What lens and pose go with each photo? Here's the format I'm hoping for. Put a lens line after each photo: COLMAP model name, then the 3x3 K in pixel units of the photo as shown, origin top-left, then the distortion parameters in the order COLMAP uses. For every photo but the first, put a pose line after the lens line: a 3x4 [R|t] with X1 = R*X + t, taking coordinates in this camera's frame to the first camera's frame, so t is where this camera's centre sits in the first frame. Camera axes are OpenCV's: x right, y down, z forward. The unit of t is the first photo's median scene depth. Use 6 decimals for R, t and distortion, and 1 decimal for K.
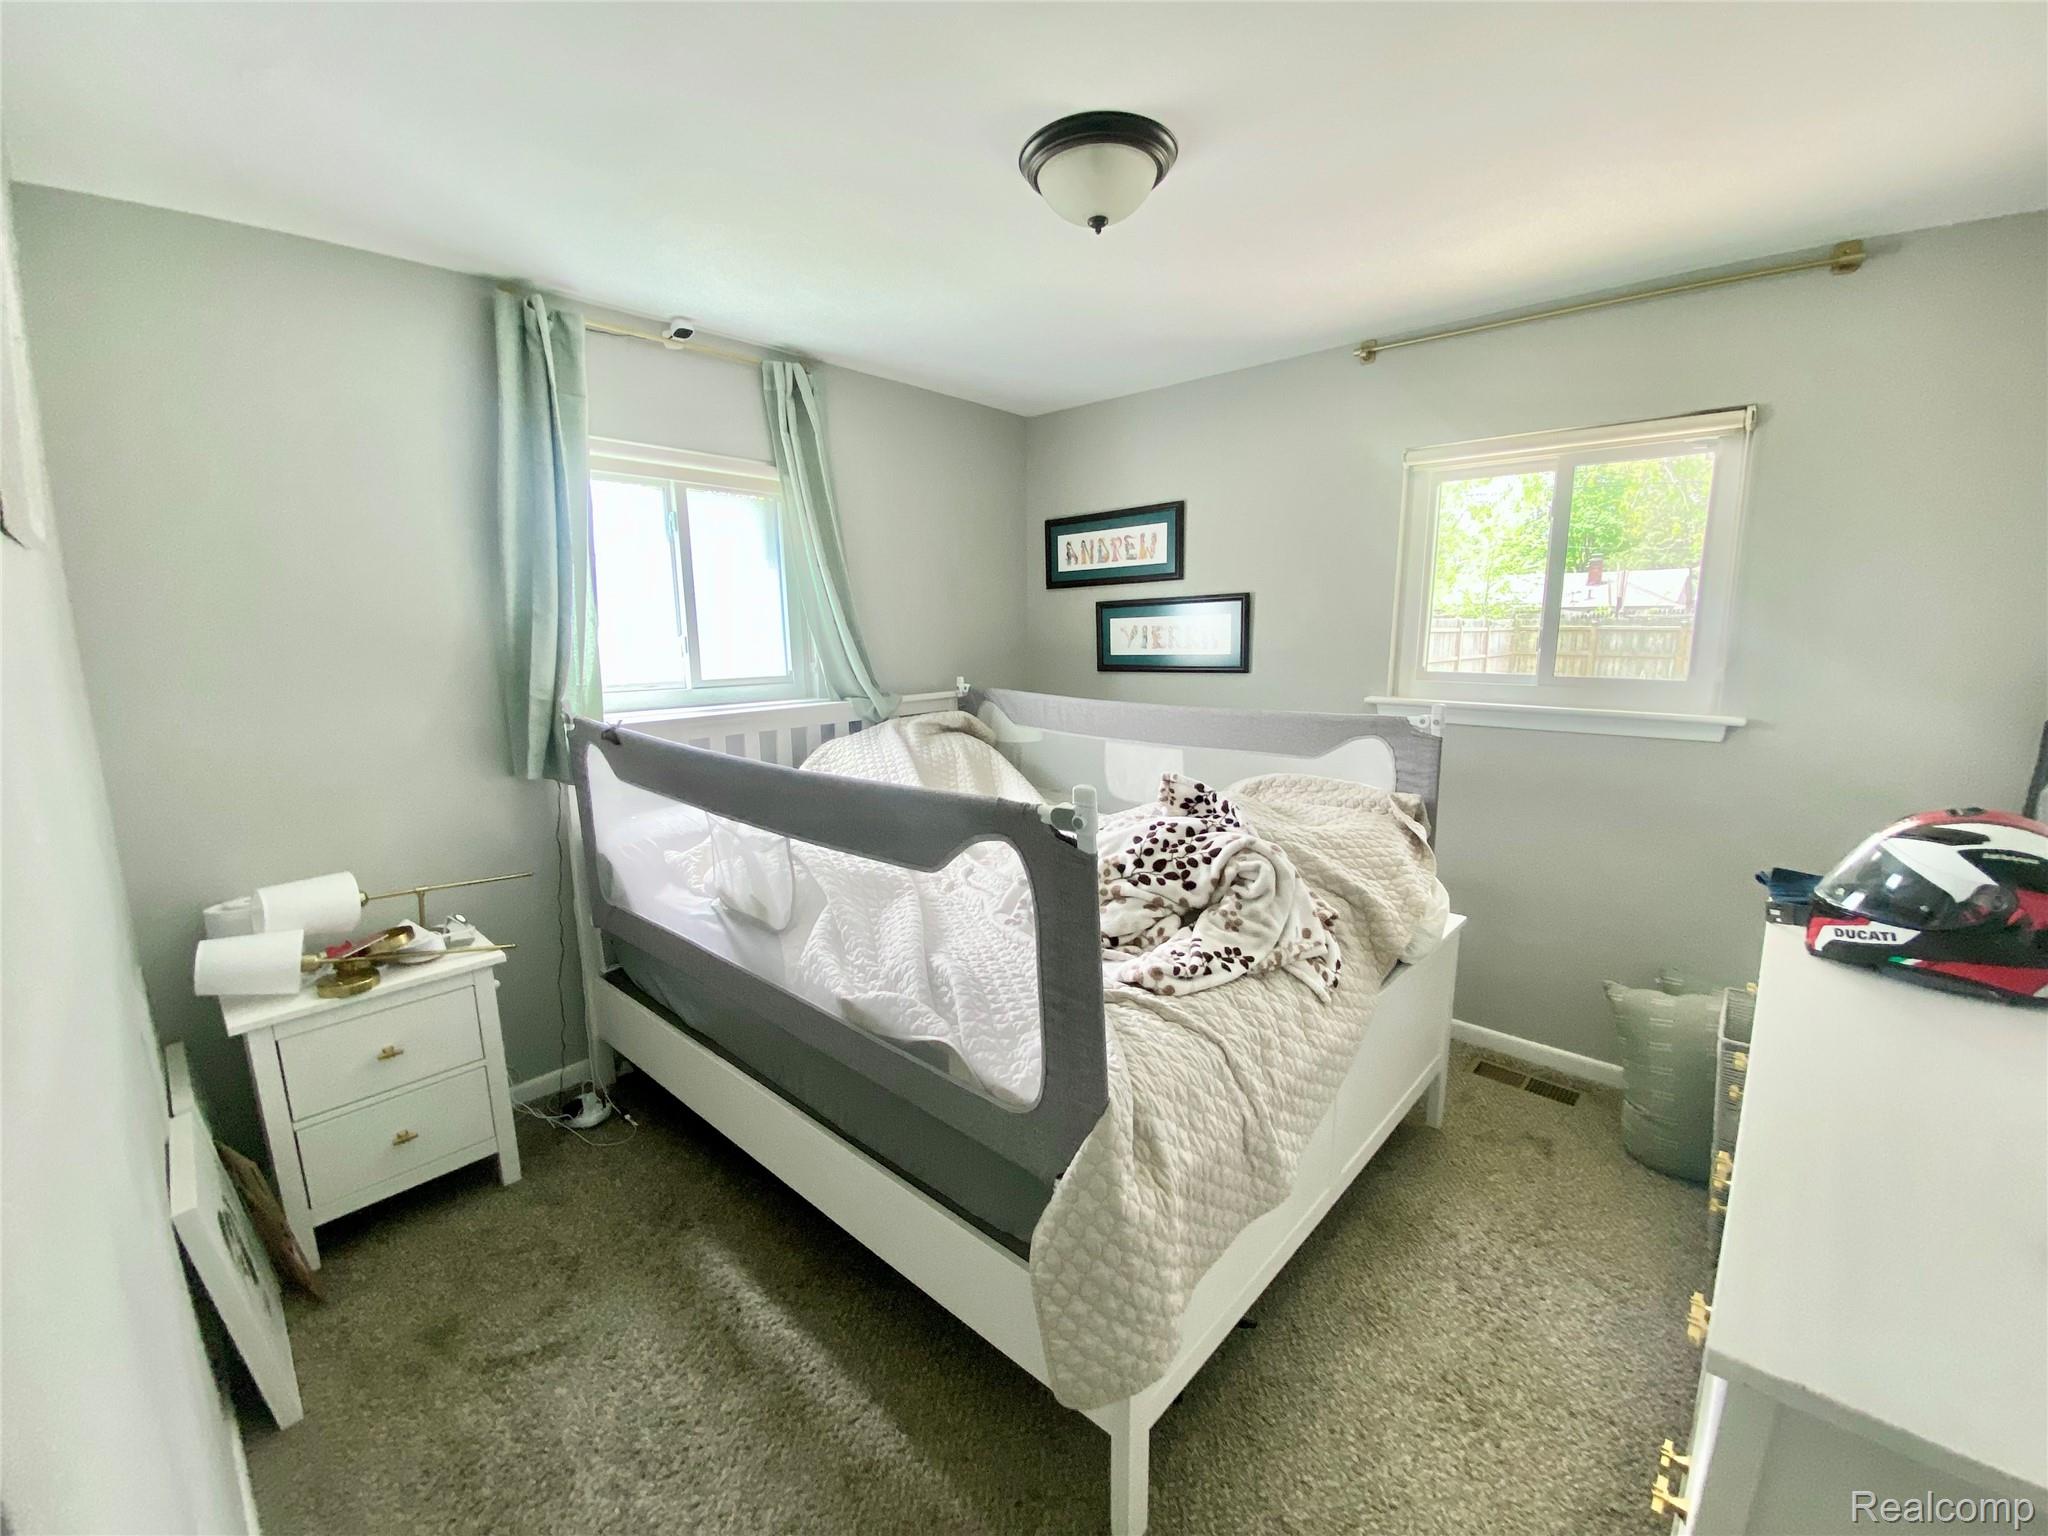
lens RADIAL K [[827.4, 0, 1024.0], [0, 827.4, 768.0], [0, 0, 1]] dist [0.038421, -0.029302]
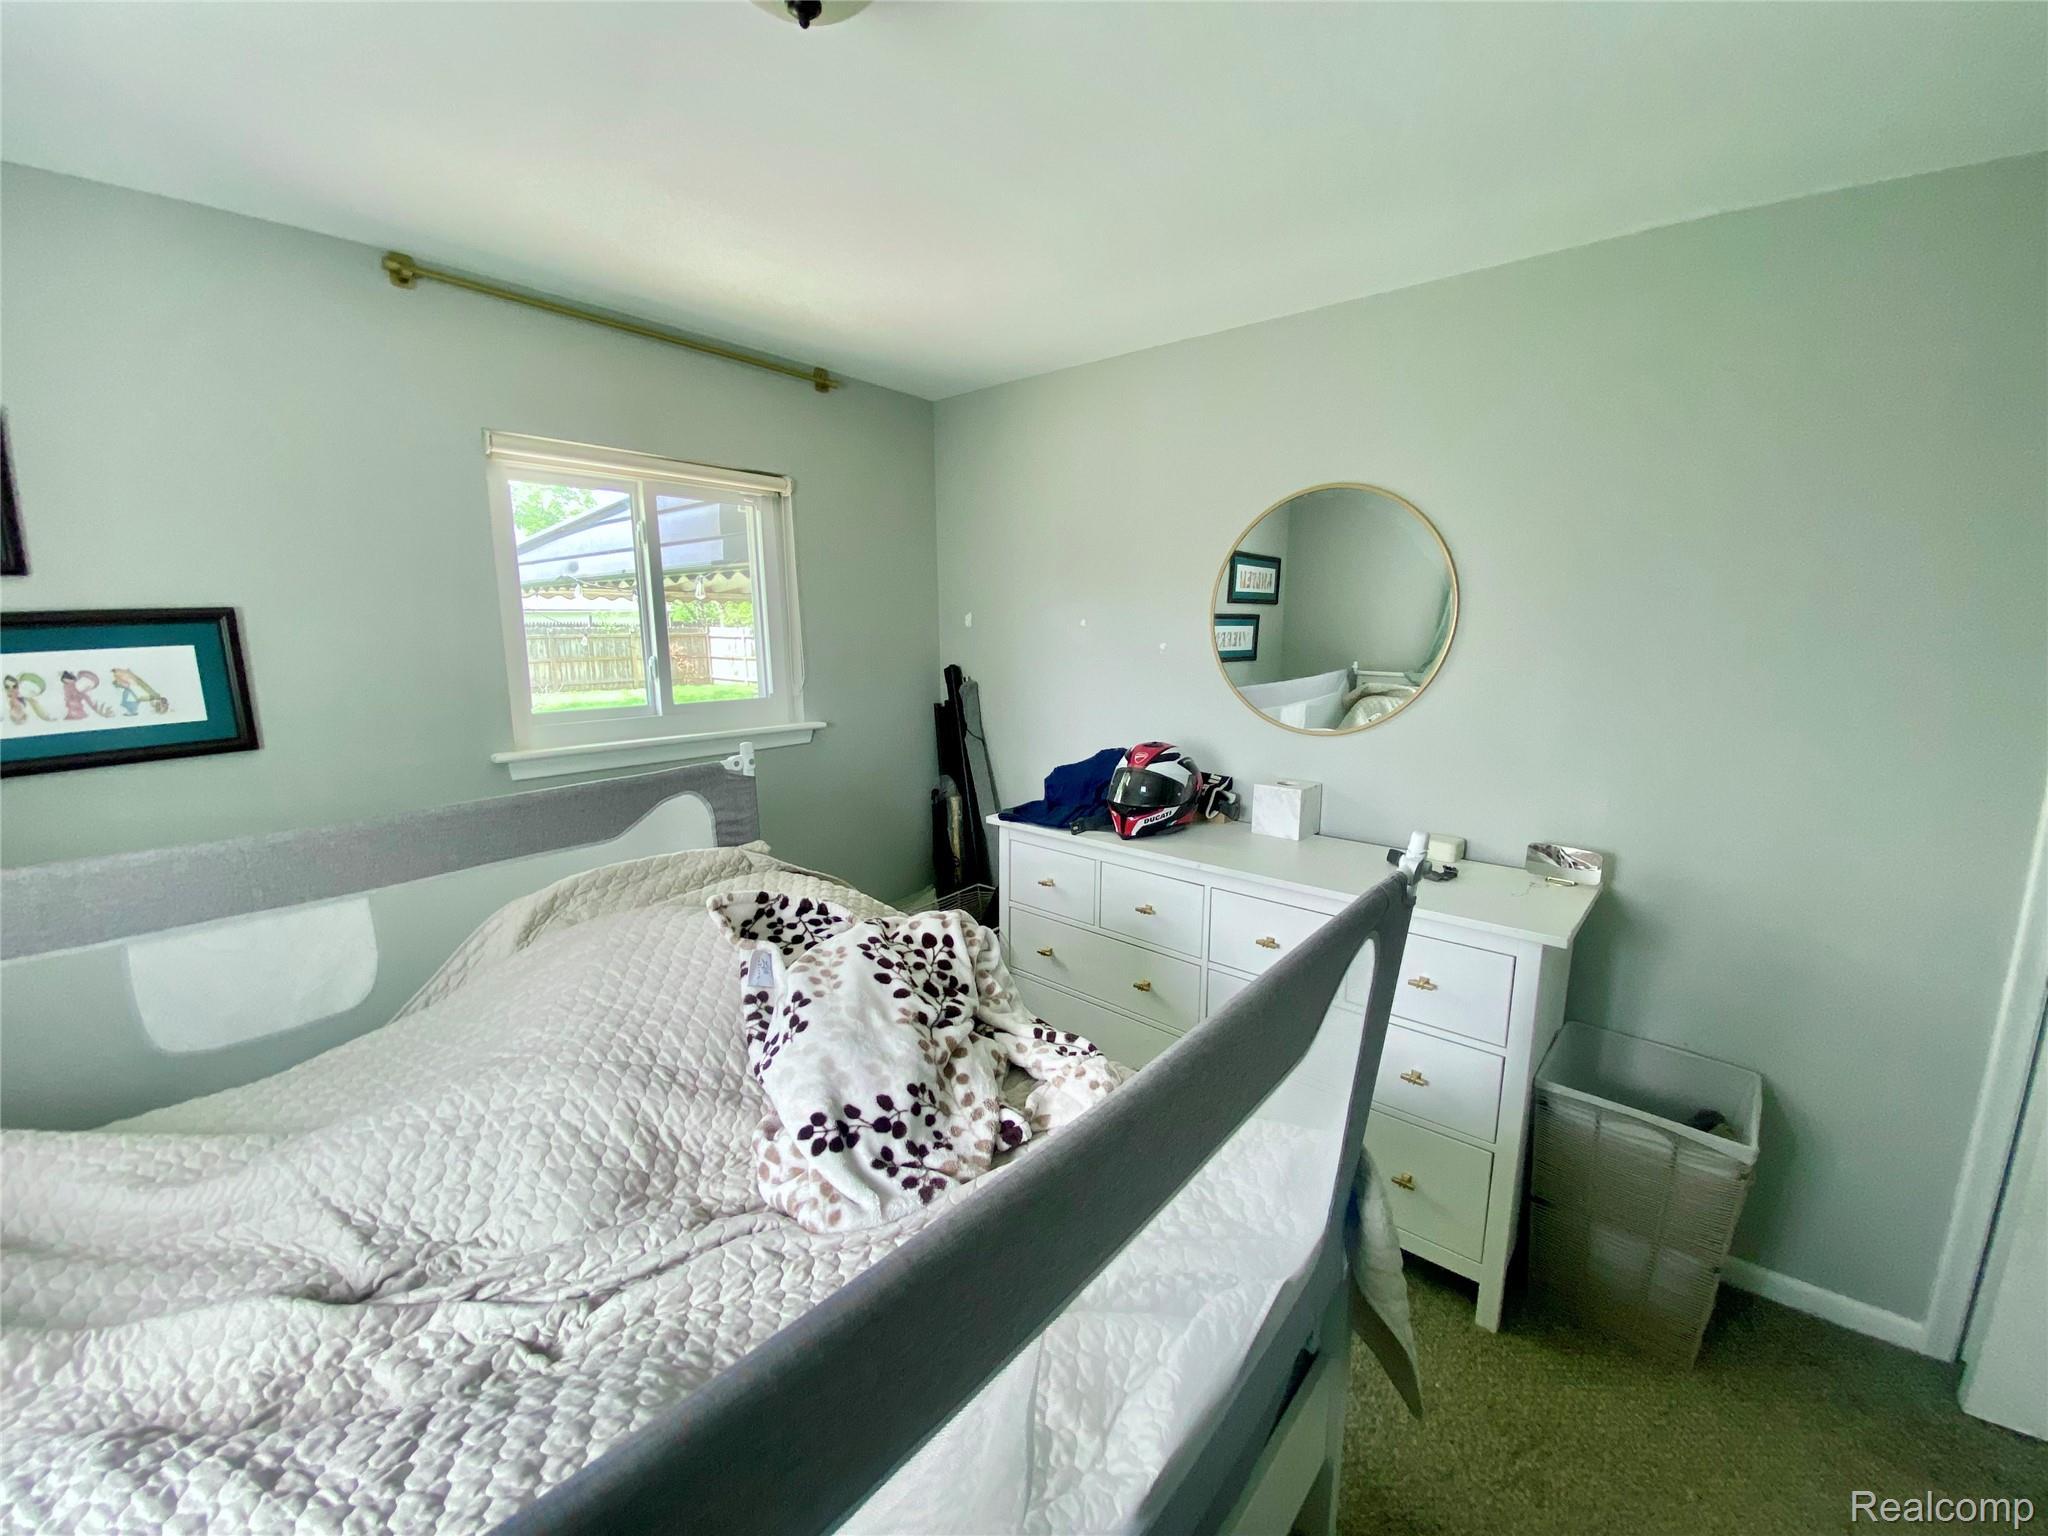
lens RADIAL K [[827.4, 0, 1024.0], [0, 827.4, 768.0], [0, 0, 1]] dist [0.038421, -0.029302]
pose [[-0.014346, -0.169610, 0.985407, -0.435184], [0.180746, 0.968833, 0.169389, -0.150892], [-0.983425, 0.180538, 0.016758, 0.684110]]
